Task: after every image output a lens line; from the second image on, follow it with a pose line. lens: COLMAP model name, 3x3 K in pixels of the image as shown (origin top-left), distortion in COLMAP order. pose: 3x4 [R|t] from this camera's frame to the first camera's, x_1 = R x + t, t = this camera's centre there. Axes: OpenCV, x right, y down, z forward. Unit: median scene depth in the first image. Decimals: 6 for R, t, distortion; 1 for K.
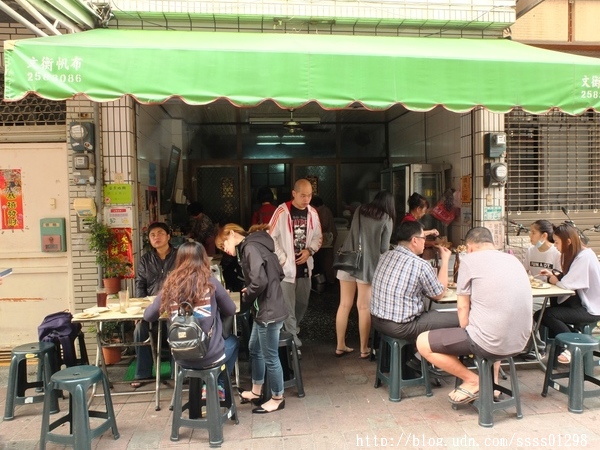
lens RADIAL K [[500.7, 0, 298.1], [0, 500.7, 222.7], [0, 0, 1]] dist [-0.083353, 0.085256]
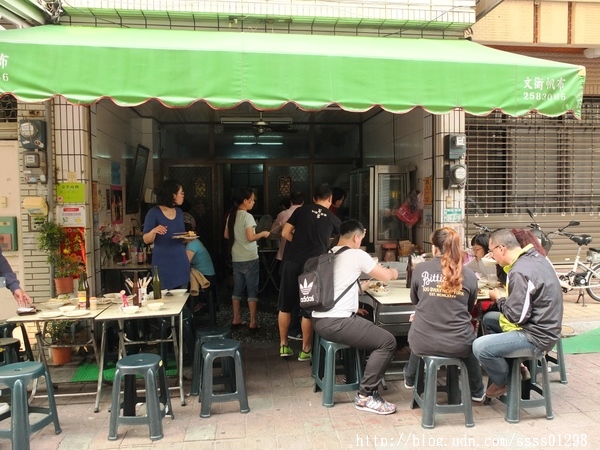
lens RADIAL K [[499.3, 0, 300.0], [0, 499.3, 225.0], [0, 0, 1]] dist [-0.064724, 0.063312]
pose [[0.999925, 0.008427, 0.008896, 0.086238], [-0.008467, 0.999954, 0.004458, -0.002130], [-0.008858, -0.004533, 0.999950, 0.009174]]
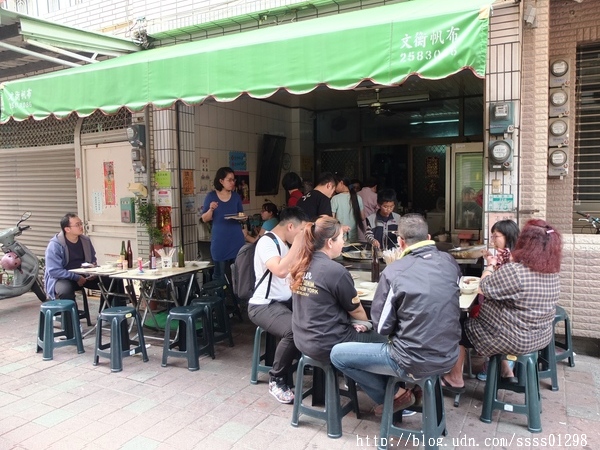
lens RADIAL K [[500.7, 0, 298.1], [0, 500.7, 222.7], [0, 0, 1]] dist [-0.083353, 0.085256]
pose [[0.810413, 0.050933, -0.583640, 0.659076], [-0.025033, 0.998314, 0.052361, -0.023127], [0.585324, -0.027823, 0.810322, 0.172012]]
